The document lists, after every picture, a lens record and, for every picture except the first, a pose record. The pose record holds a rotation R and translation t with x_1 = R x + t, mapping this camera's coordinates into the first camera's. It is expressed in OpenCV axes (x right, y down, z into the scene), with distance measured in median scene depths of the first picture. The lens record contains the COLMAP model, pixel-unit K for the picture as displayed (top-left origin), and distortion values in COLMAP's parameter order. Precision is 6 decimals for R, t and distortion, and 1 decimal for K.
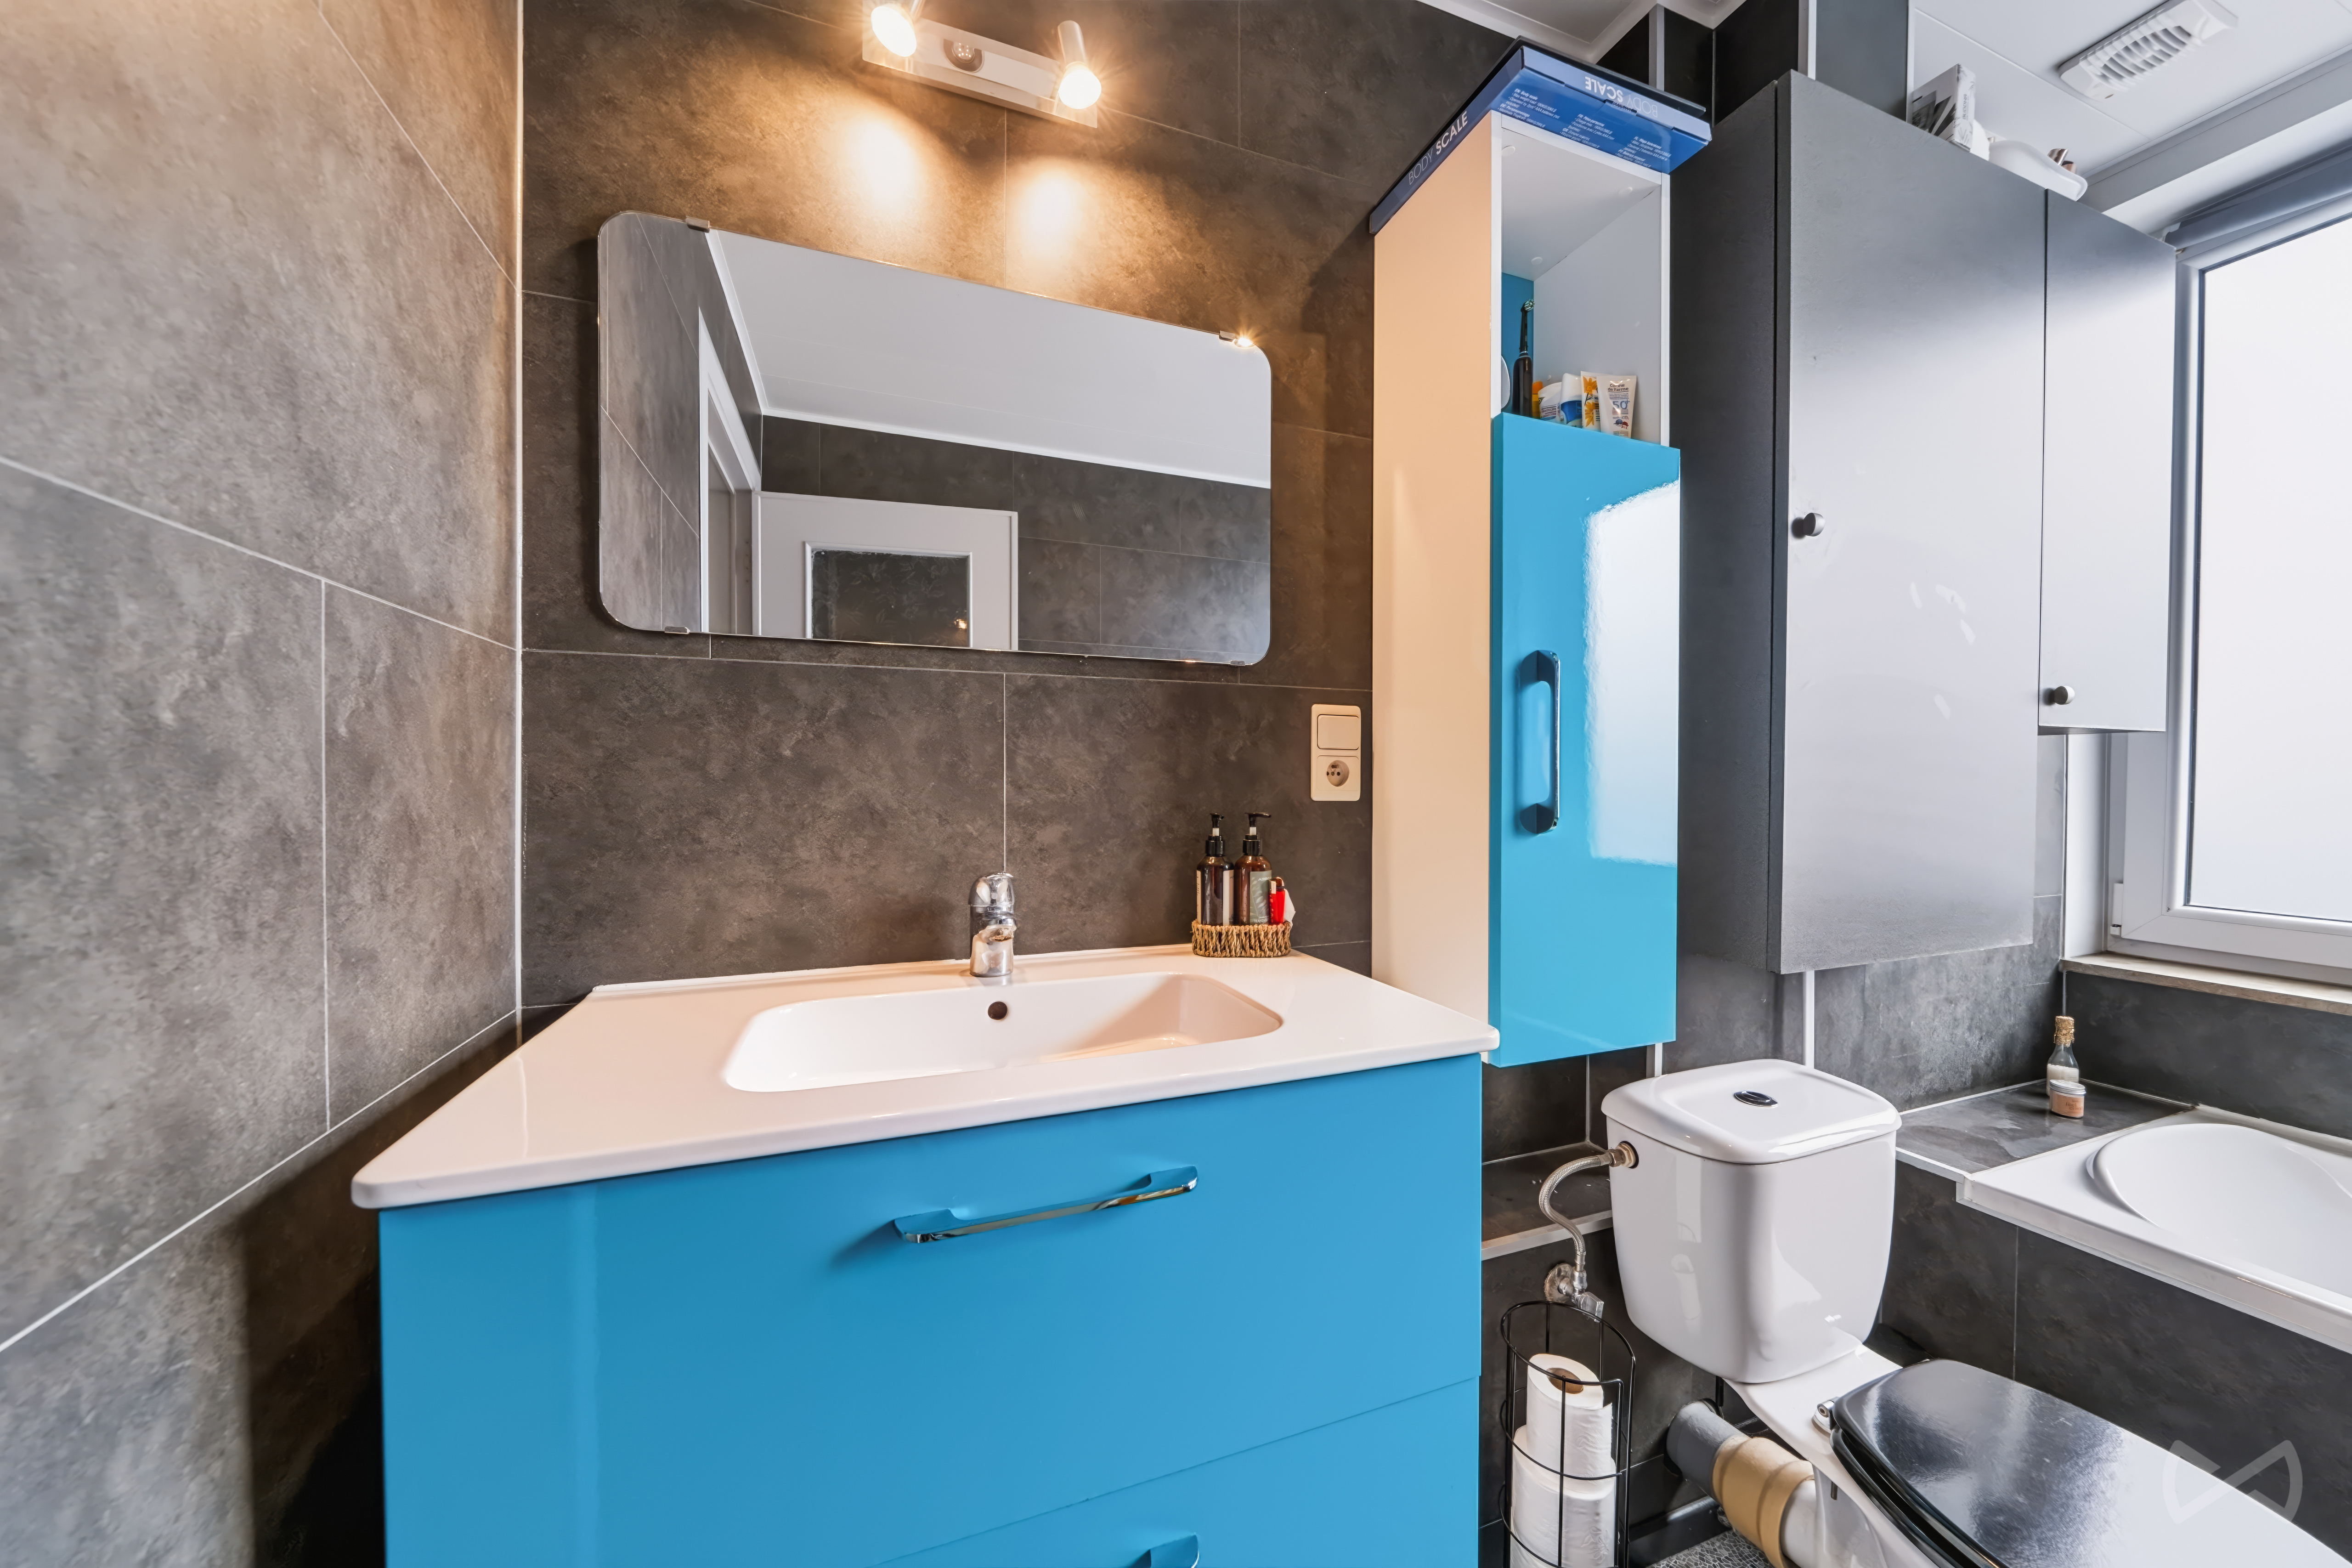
lens RADIAL K [[826.8, 0, 1188.3], [0, 826.8, 795.3], [0, 0, 1]] dist [-0.005993, -0.000590]
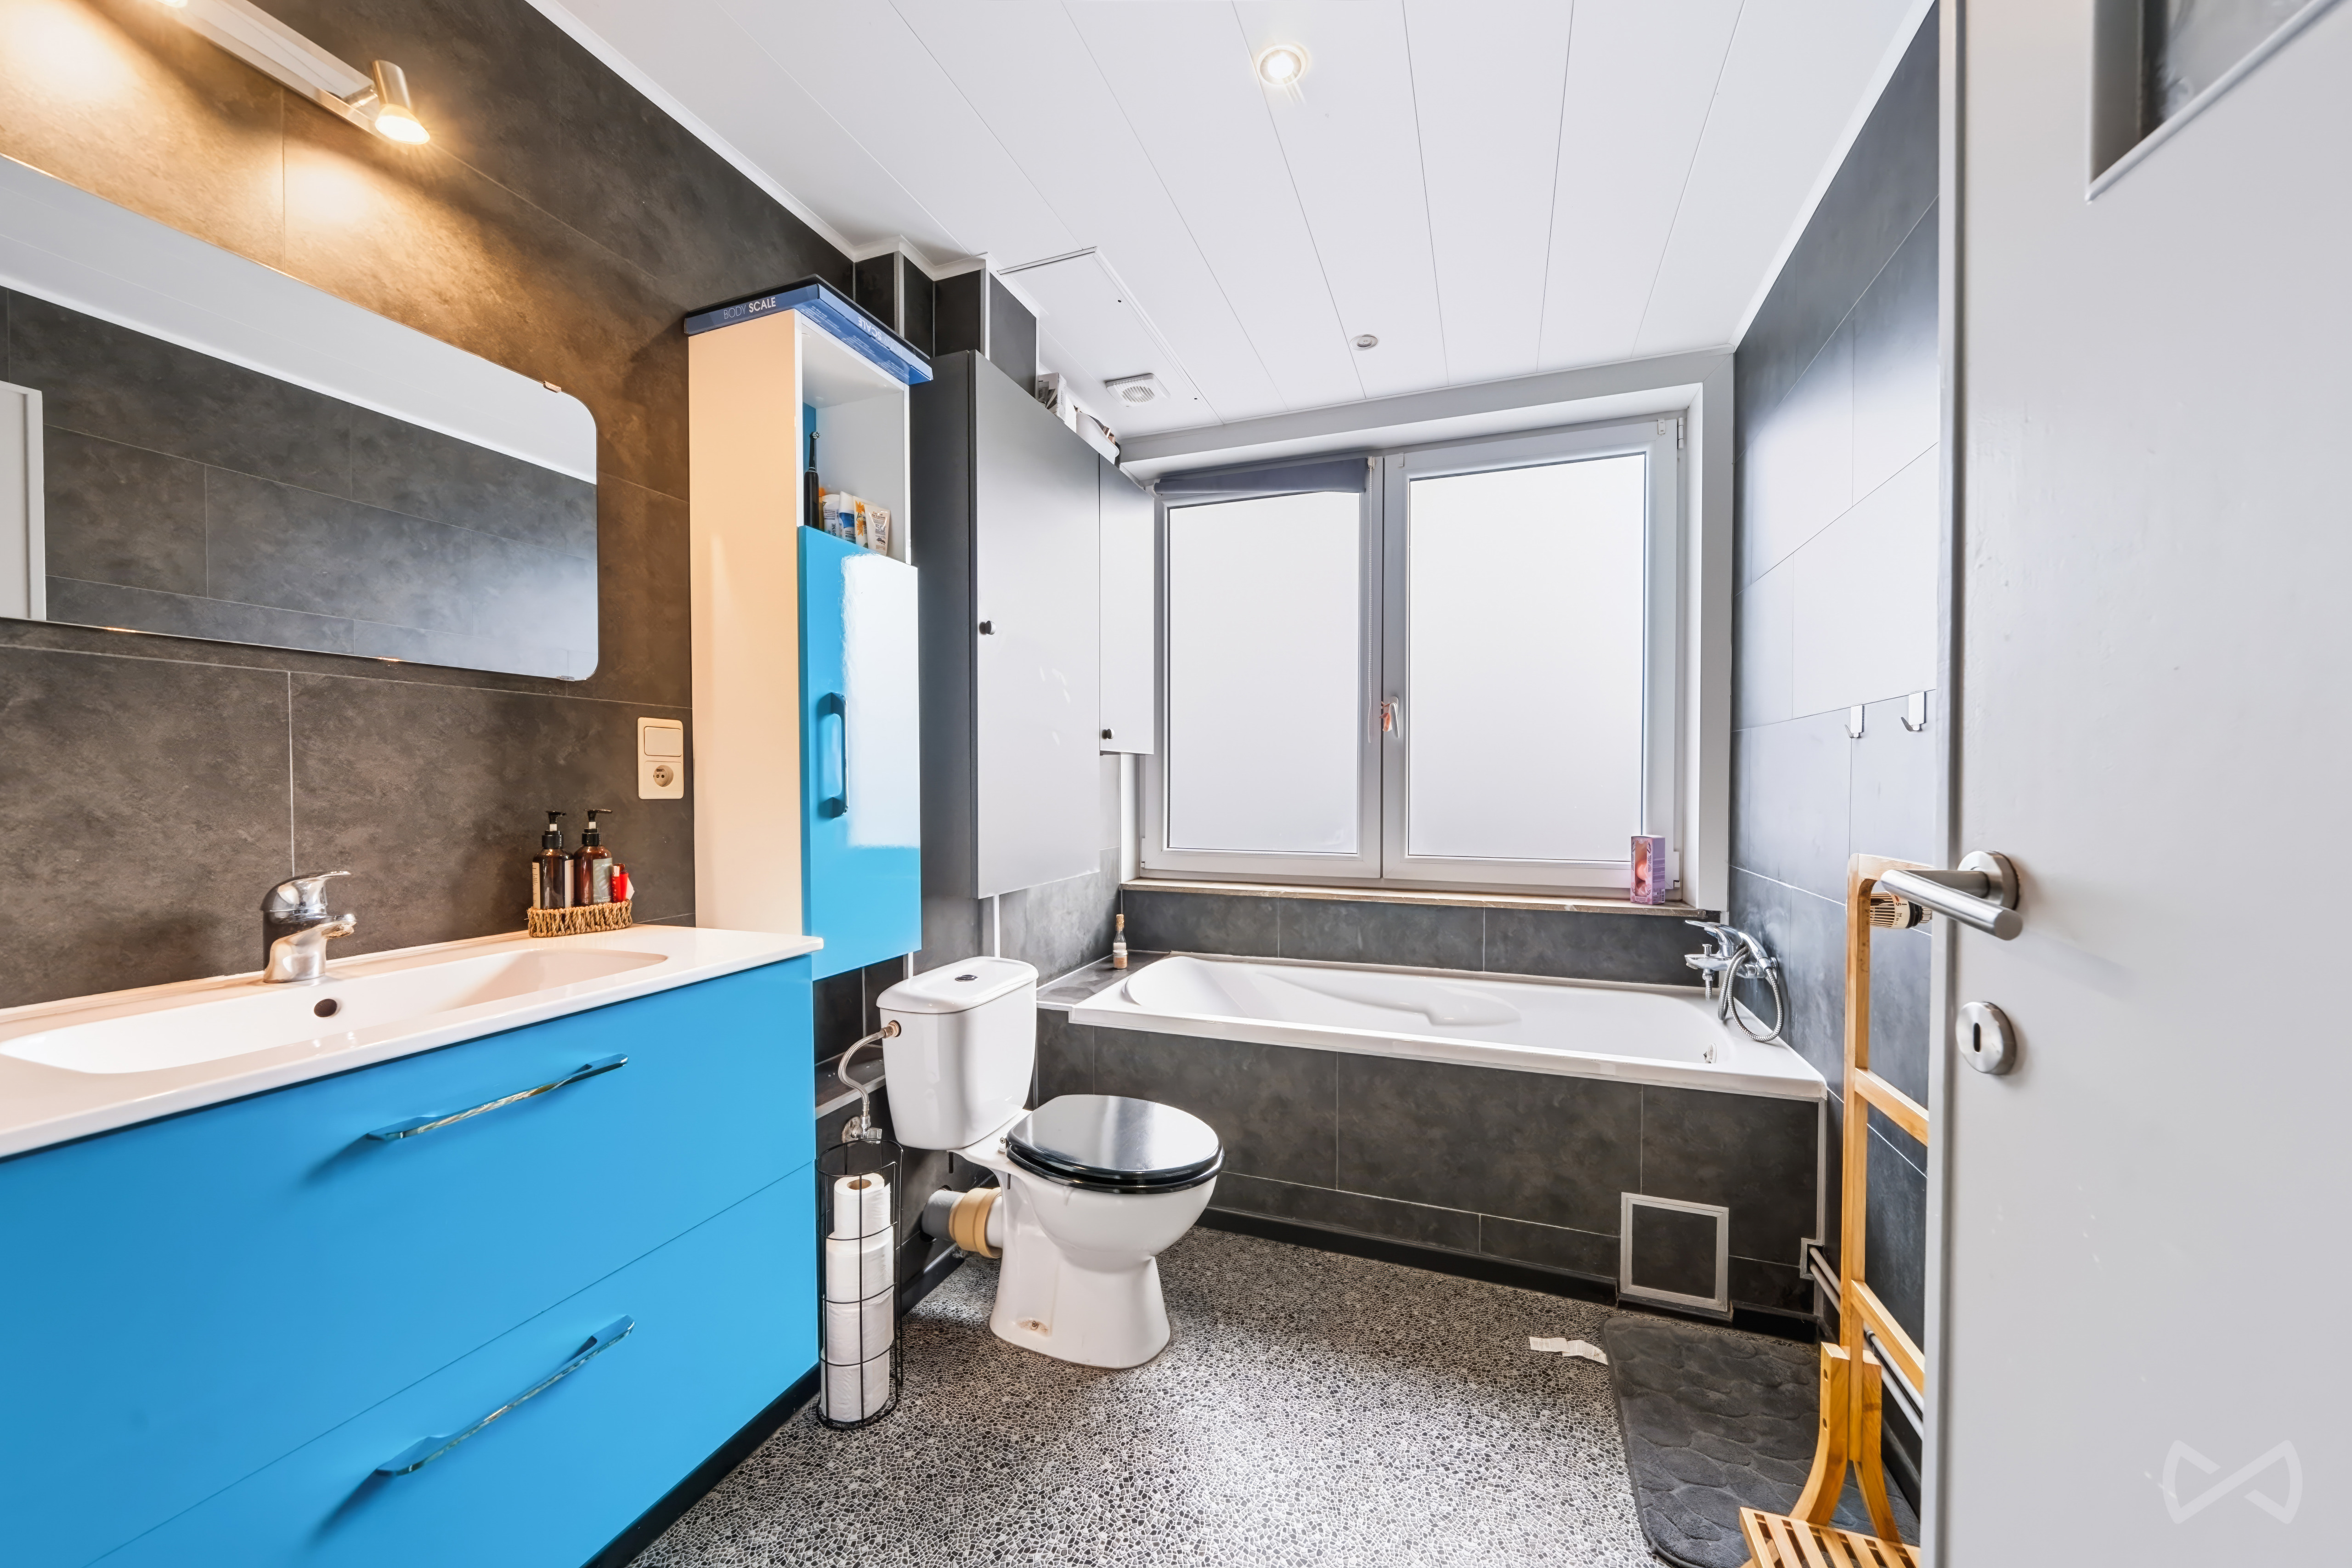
lens RADIAL K [[826.8, 0, 1188.5], [0, 826.8, 794.9], [0, 0, 1]] dist [-0.005993, -0.000590]
pose [[0.655571, -0.015006, 0.754984, -0.239202], [0.016144, 0.999853, 0.005854, 0.006750], [-0.754961, 0.008350, 0.655717, -0.386326]]
